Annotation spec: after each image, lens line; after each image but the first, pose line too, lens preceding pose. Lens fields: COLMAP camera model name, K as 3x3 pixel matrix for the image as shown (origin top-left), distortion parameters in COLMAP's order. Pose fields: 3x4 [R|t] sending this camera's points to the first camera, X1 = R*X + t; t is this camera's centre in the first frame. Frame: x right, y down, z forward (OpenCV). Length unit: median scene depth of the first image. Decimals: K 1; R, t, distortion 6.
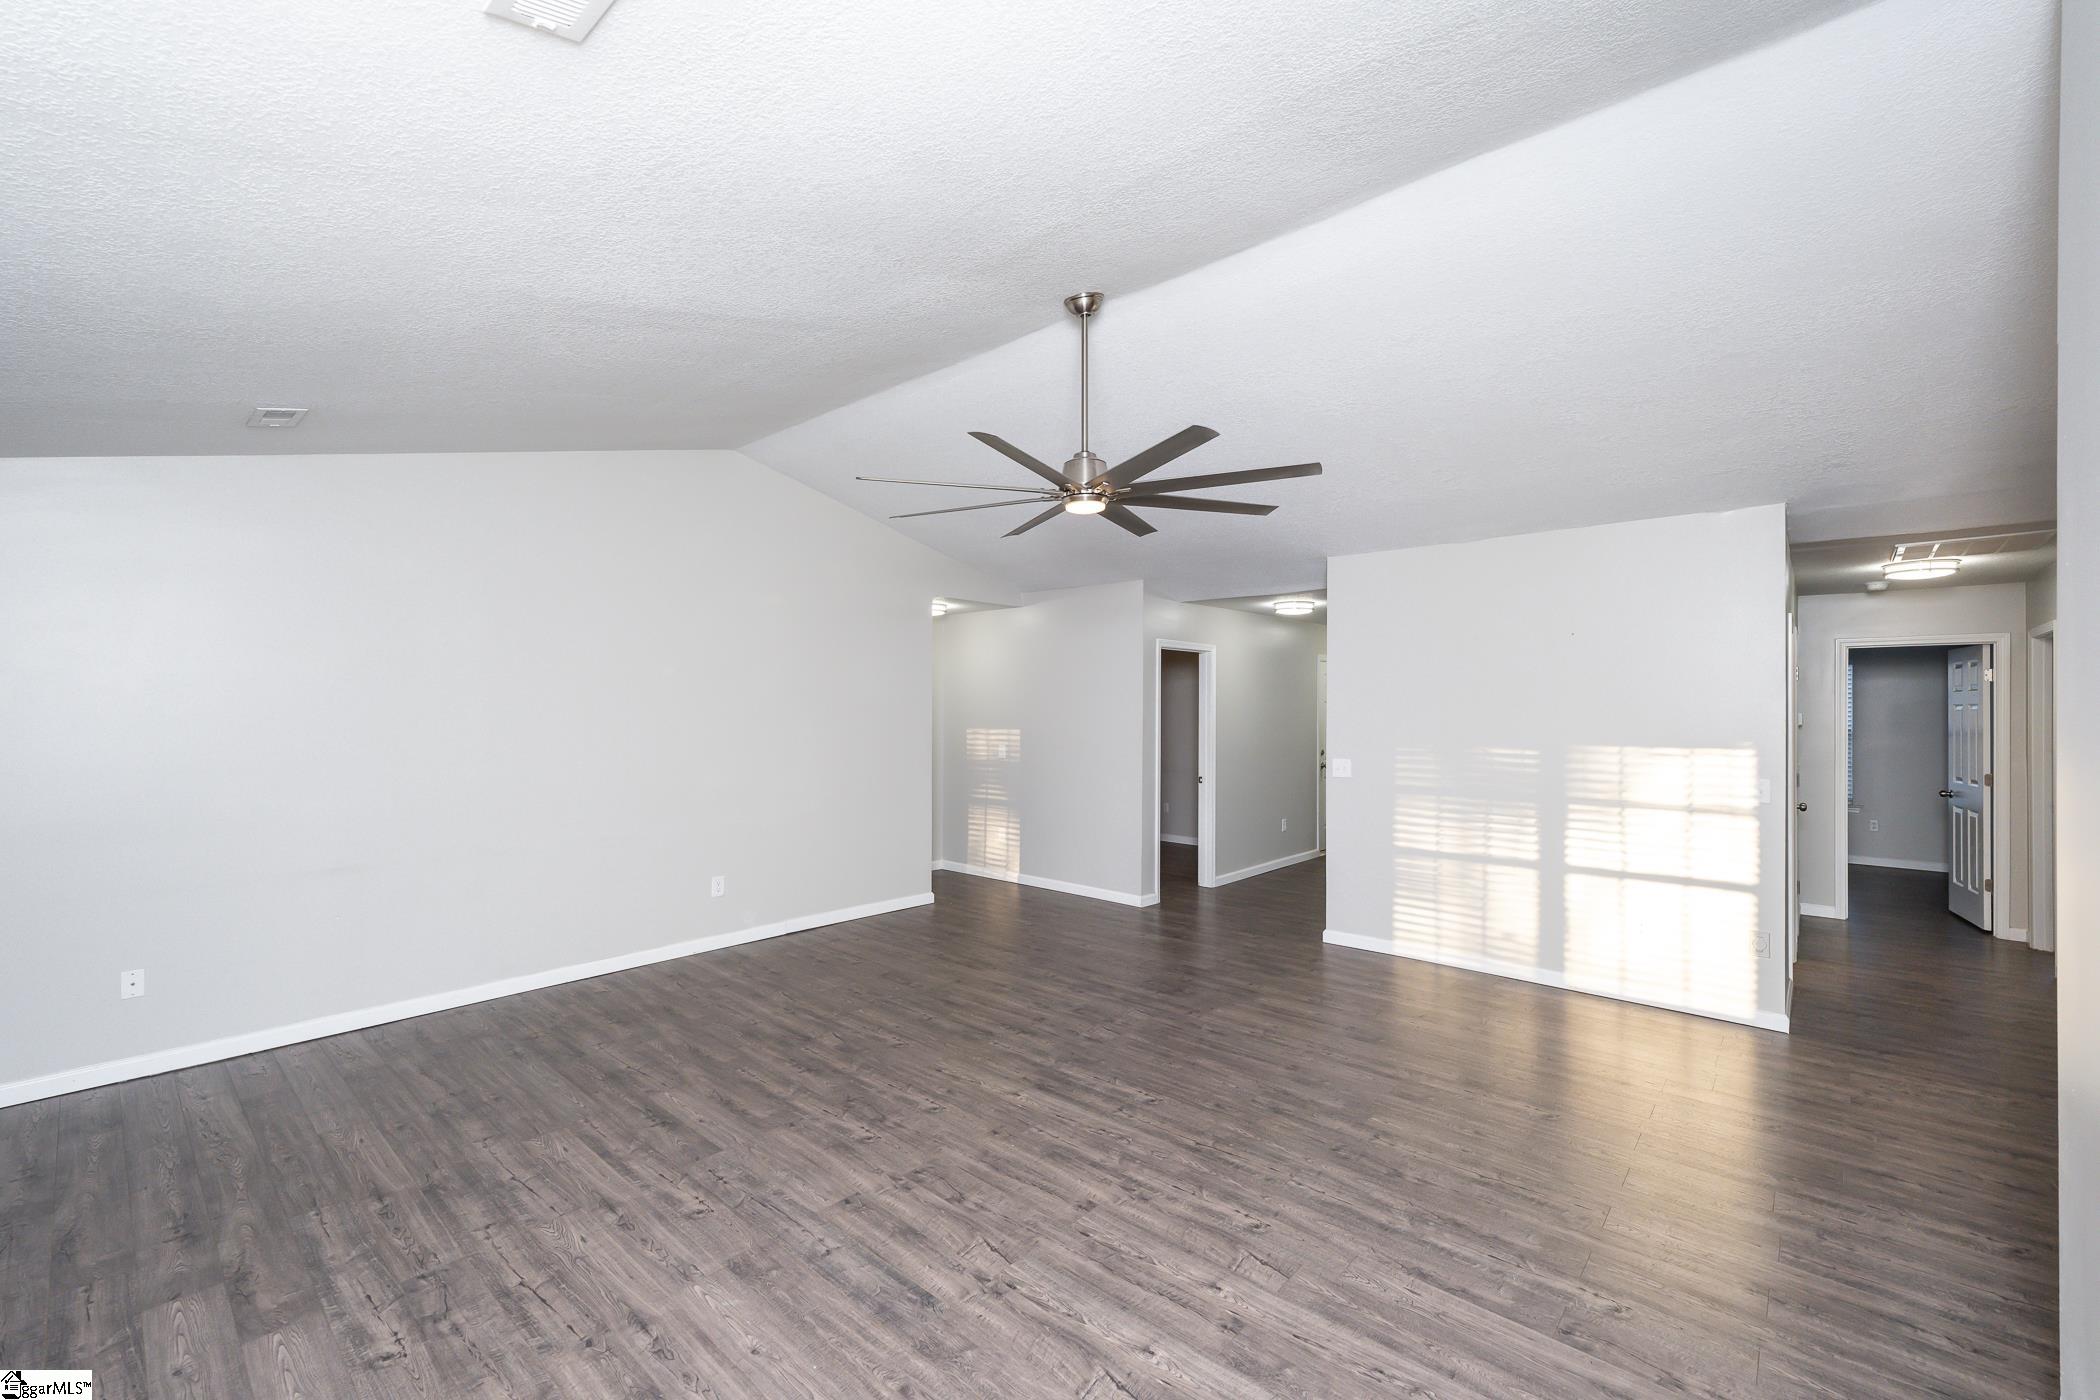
lens RADIAL K [[893.4, 0, 1047.0], [0, 893.4, 709.1], [0, 0, 1]] dist [0.007845, 0.000162]
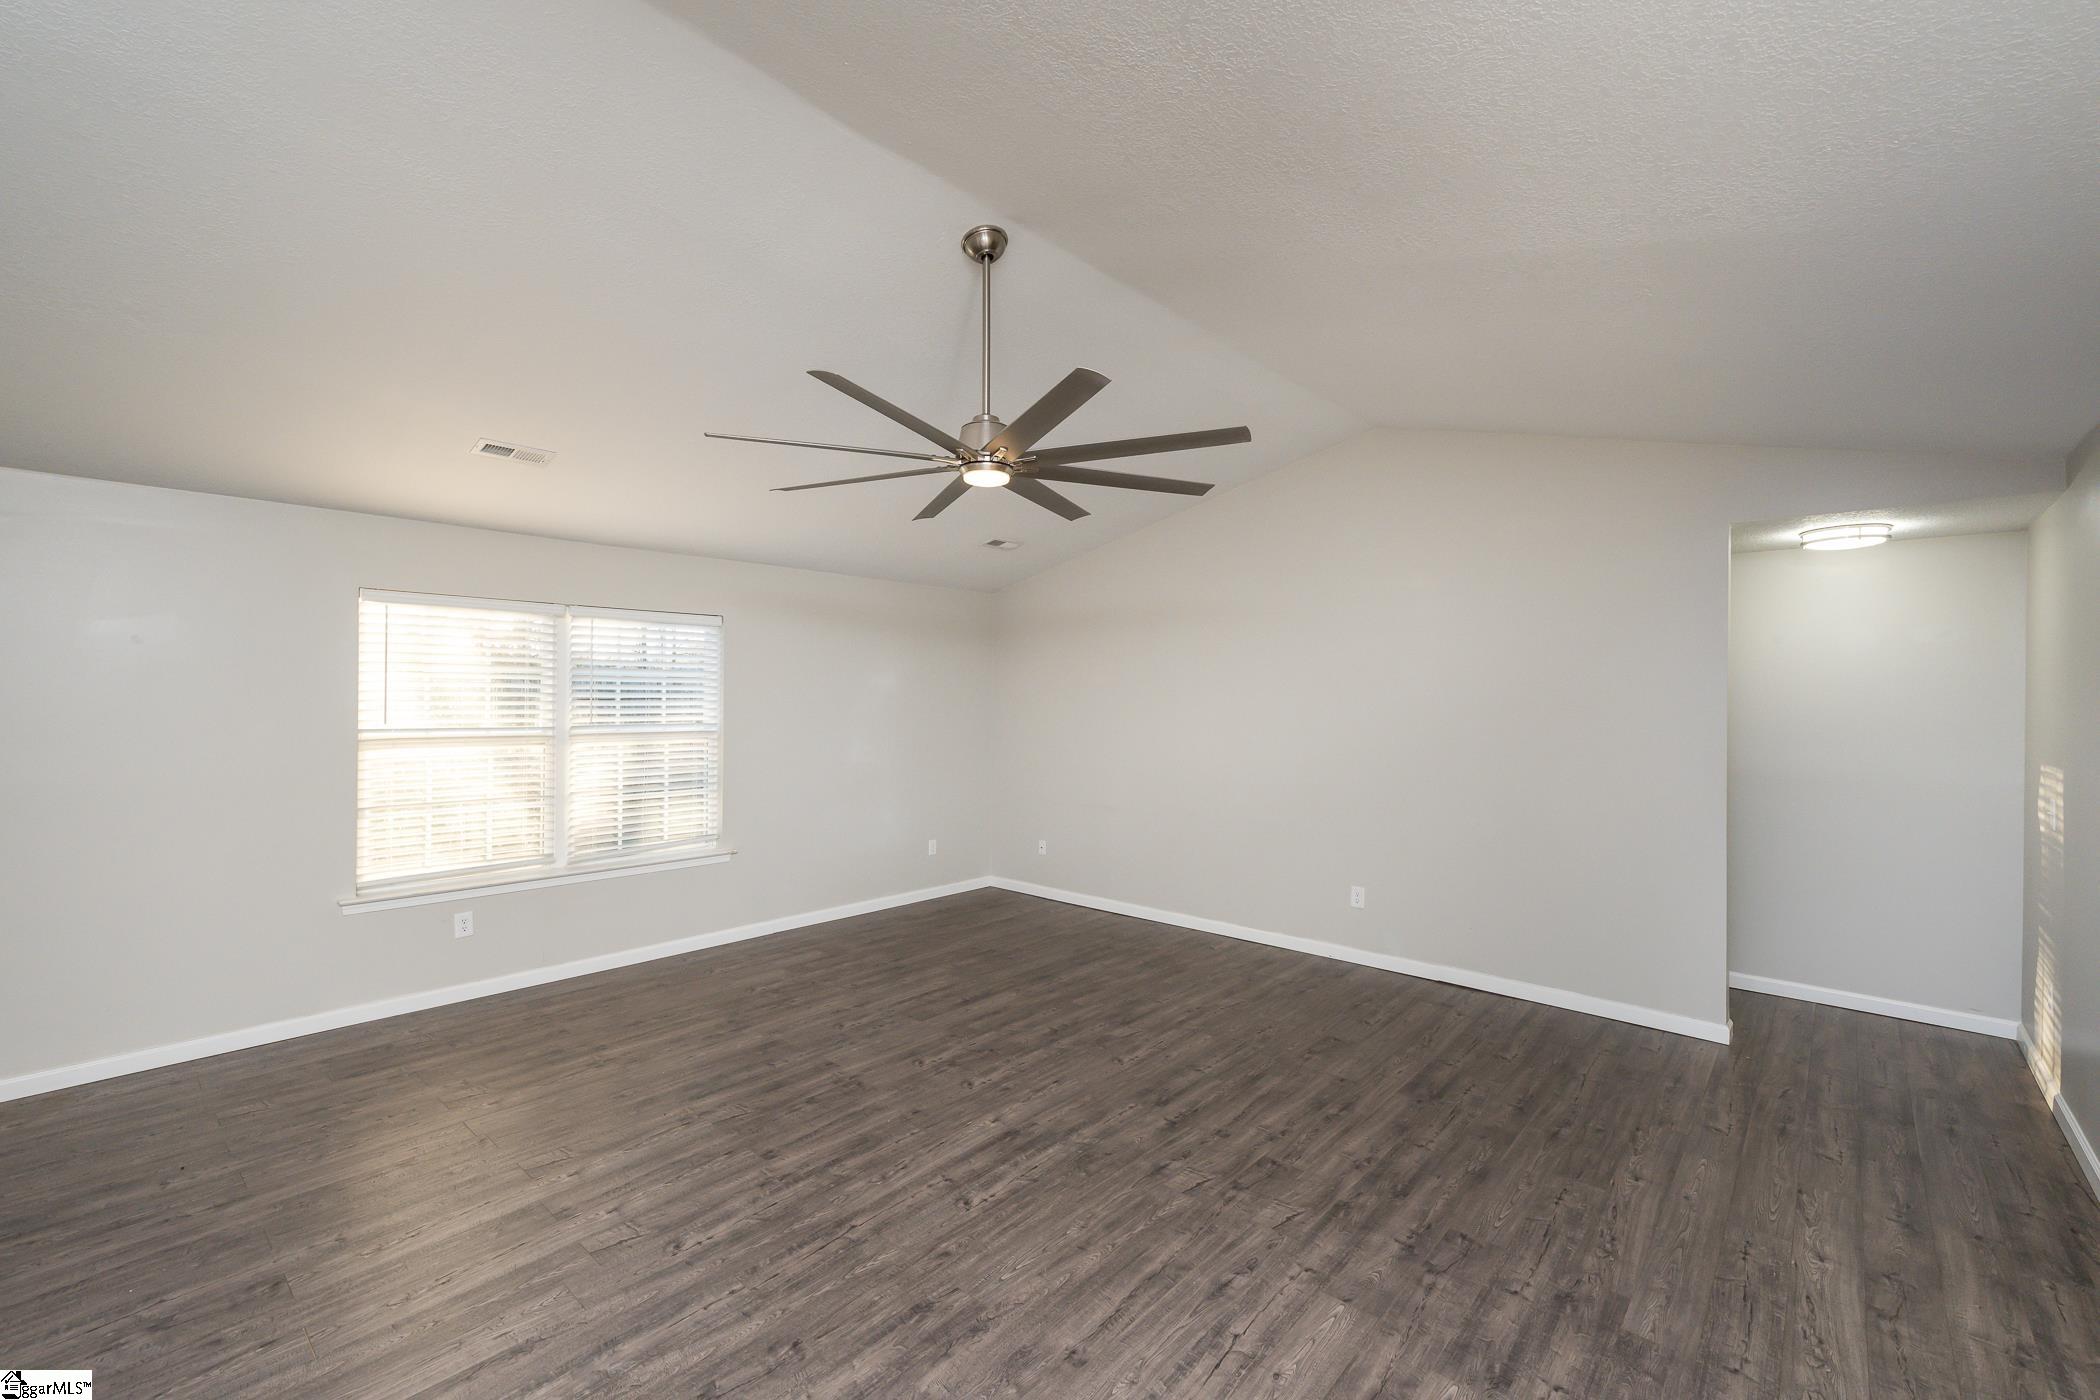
lens RADIAL K [[893.4, 0, 1042.4], [0, 893.4, 701.0], [0, 0, 1]] dist [0.007845, 0.000162]
pose [[-0.018469, 0.003617, -0.999823, 0.931515], [-0.013077, 0.999907, 0.003859, -0.012063], [0.999744, 0.013146, -0.018420, 1.101123]]
